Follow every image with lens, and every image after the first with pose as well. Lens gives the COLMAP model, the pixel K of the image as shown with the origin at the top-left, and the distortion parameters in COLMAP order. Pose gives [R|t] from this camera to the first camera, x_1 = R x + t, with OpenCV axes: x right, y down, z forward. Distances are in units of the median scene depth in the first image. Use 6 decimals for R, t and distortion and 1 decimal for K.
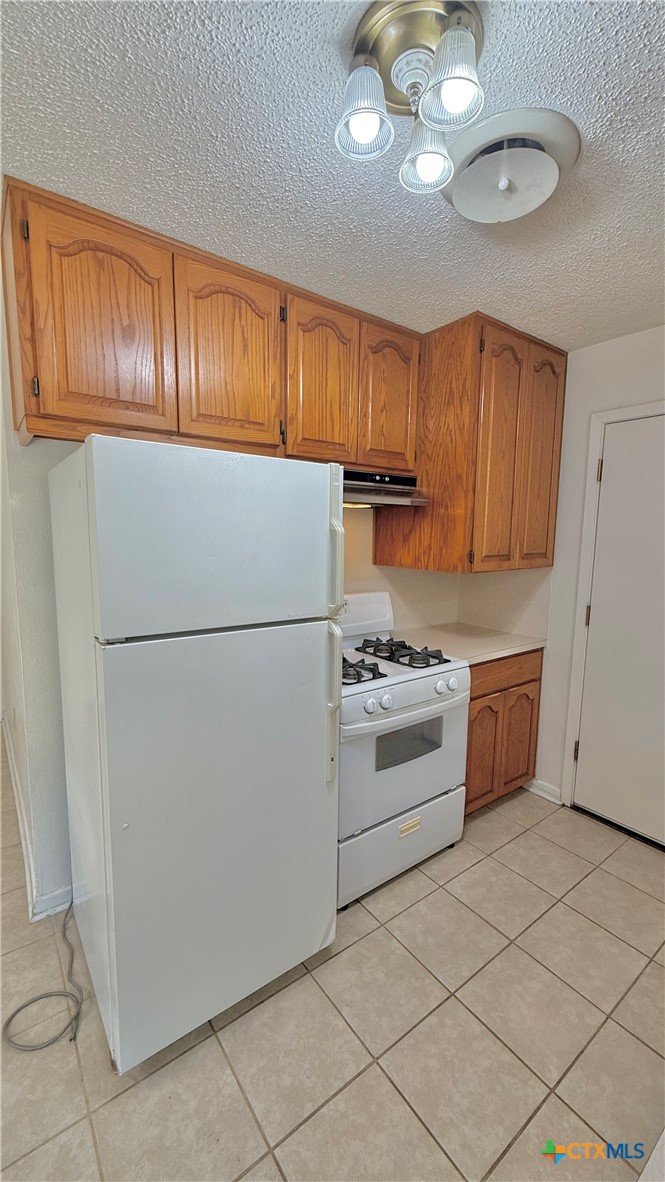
lens RADIAL K [[477.9, 0, 333.2], [0, 477.9, 591.7], [0, 0, 1]] dist [-0.000007, 0.000207]
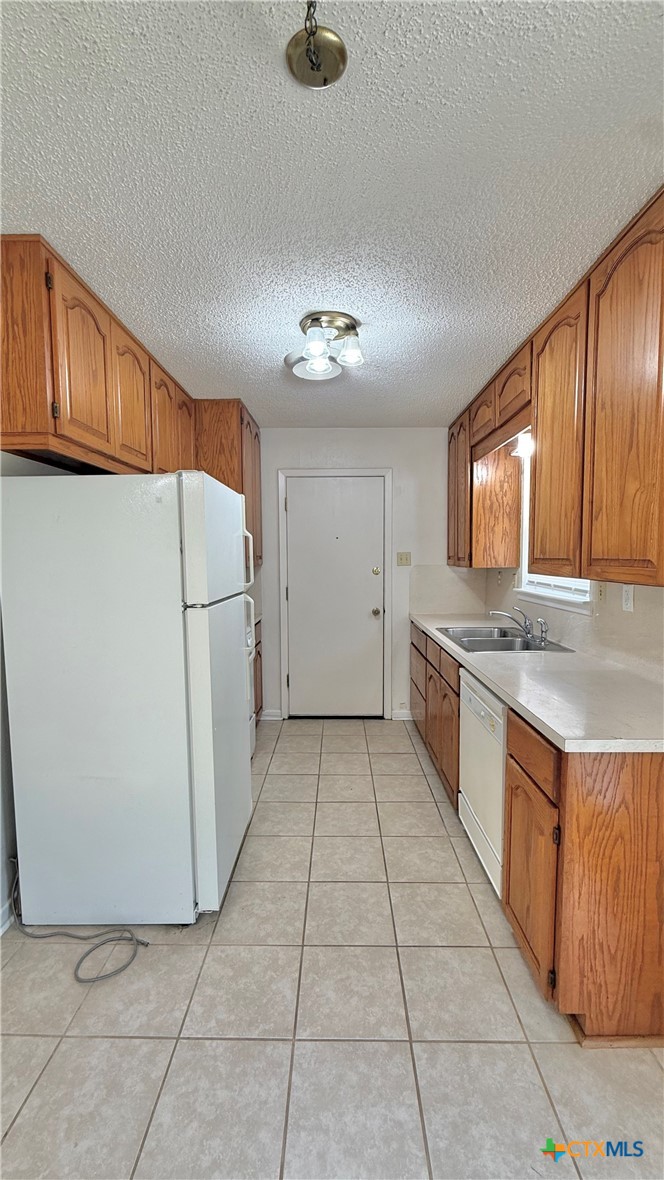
lens RADIAL K [[477.1, 0, 337.0], [0, 477.1, 589.4], [0, 0, 1]] dist [-0.000007, 0.000207]
pose [[0.610209, -0.077824, 0.788409, -0.865750], [0.111995, 0.993643, 0.011402, 0.050153], [-0.784284, 0.081341, 0.615046, -0.163459]]
